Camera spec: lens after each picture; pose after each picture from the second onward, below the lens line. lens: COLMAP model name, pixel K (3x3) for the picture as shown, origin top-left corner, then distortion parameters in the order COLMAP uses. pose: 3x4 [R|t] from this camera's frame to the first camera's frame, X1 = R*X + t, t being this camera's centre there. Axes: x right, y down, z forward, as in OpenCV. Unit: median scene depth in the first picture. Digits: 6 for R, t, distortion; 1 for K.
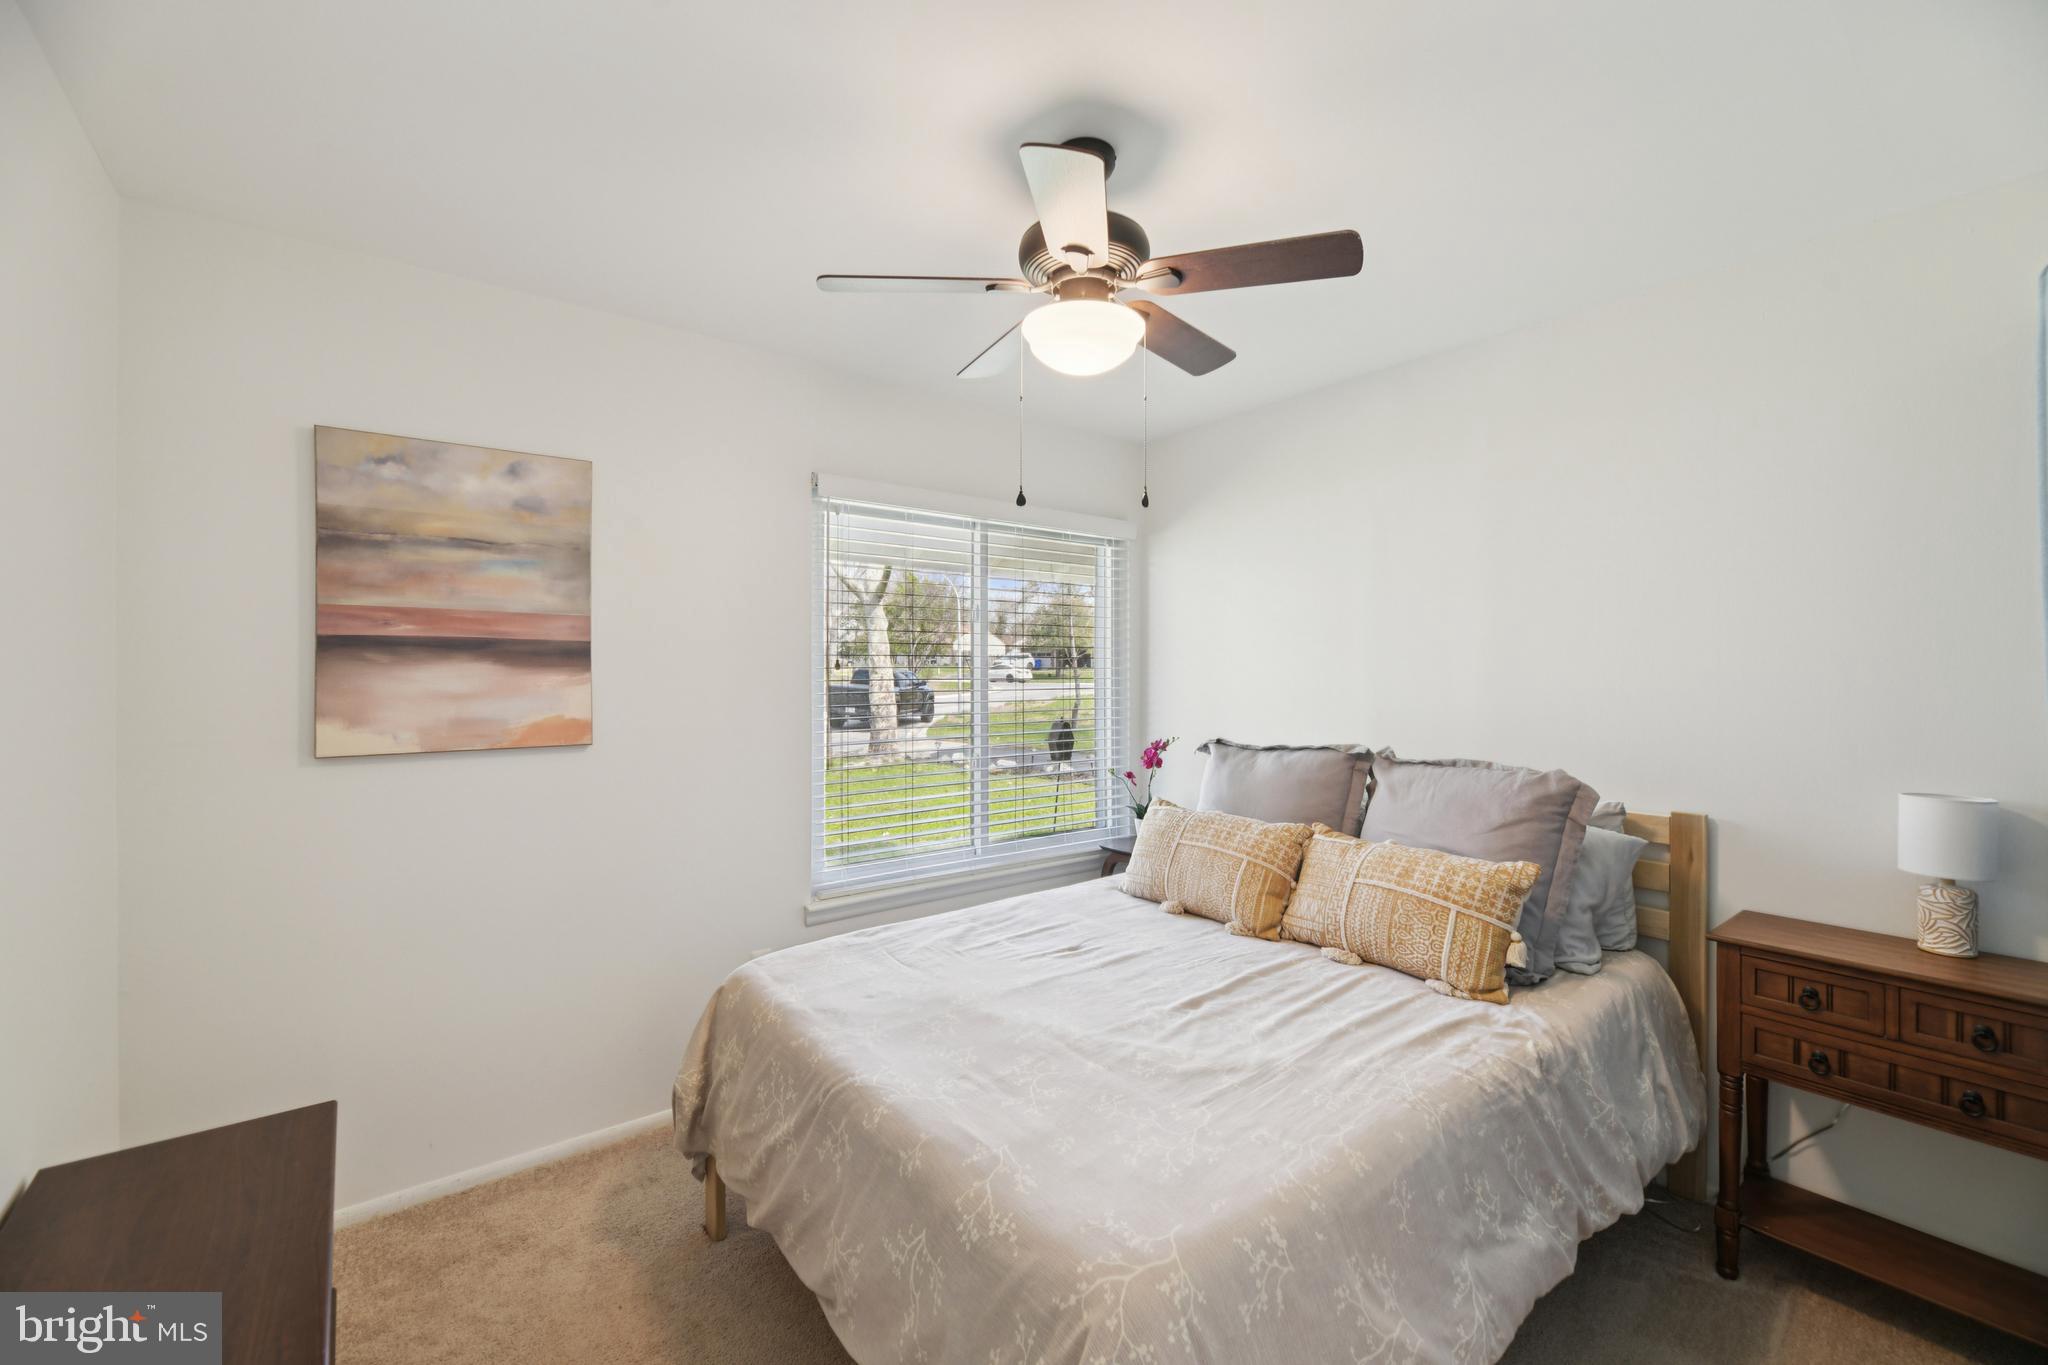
lens RADIAL K [[818.3, 0, 1026.2], [0, 818.3, 682.5], [0, 0, 1]] dist [0.009314, -0.000662]
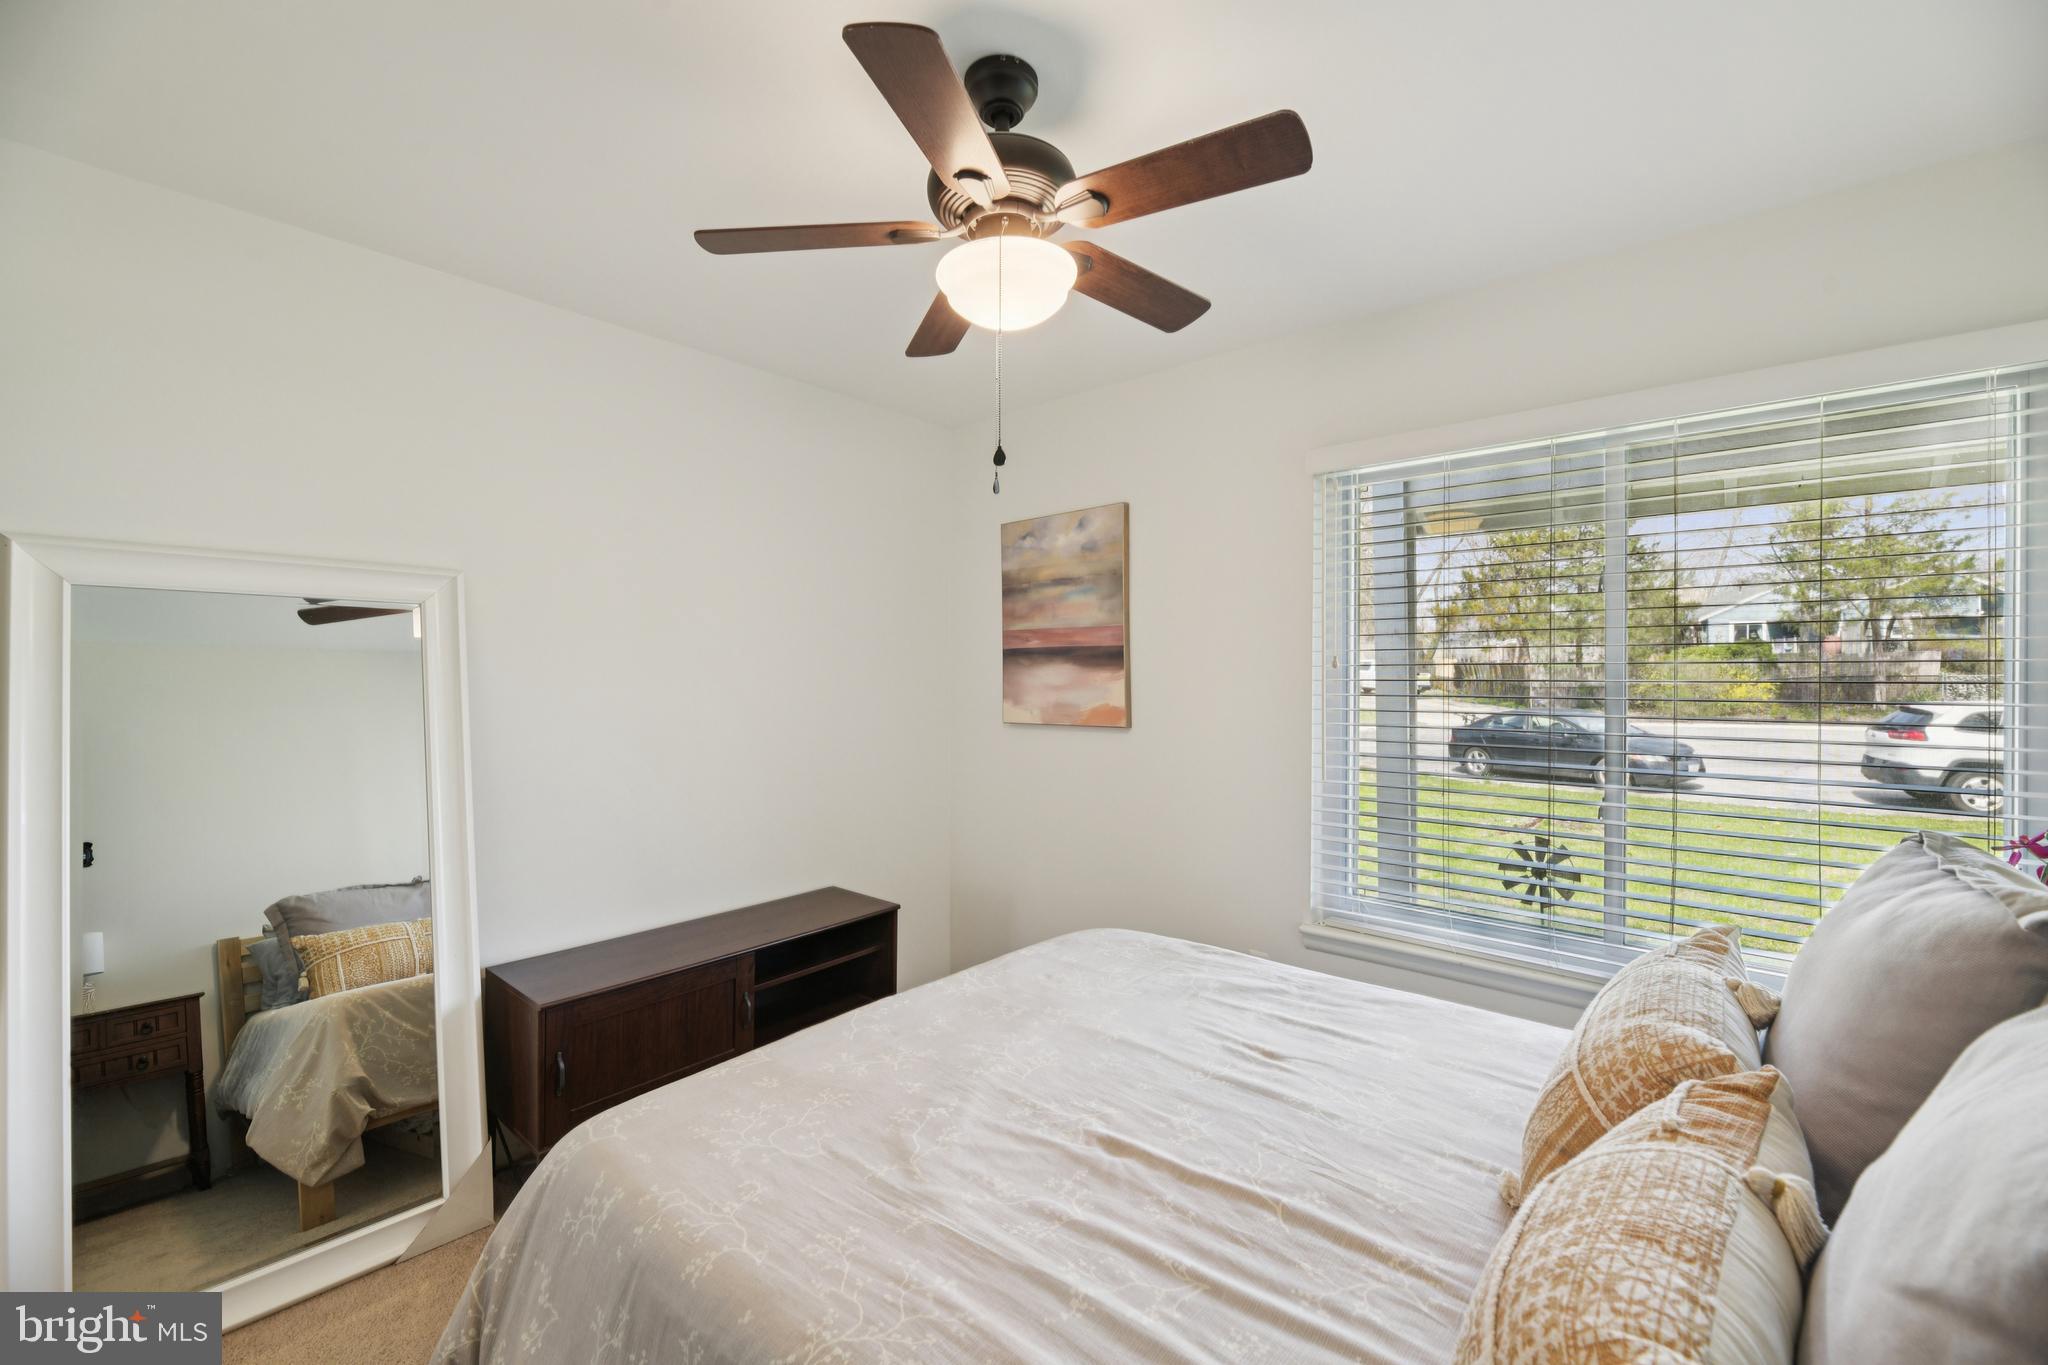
lens RADIAL K [[818.3, 0, 1028.0], [0, 818.3, 677.8], [0, 0, 1]] dist [0.009314, -0.000662]
pose [[0.203218, 0.002117, -0.979131, 0.730000], [-0.008278, 0.999966, 0.000444, -0.000364], [0.979099, 0.008015, 0.203228, 0.665337]]
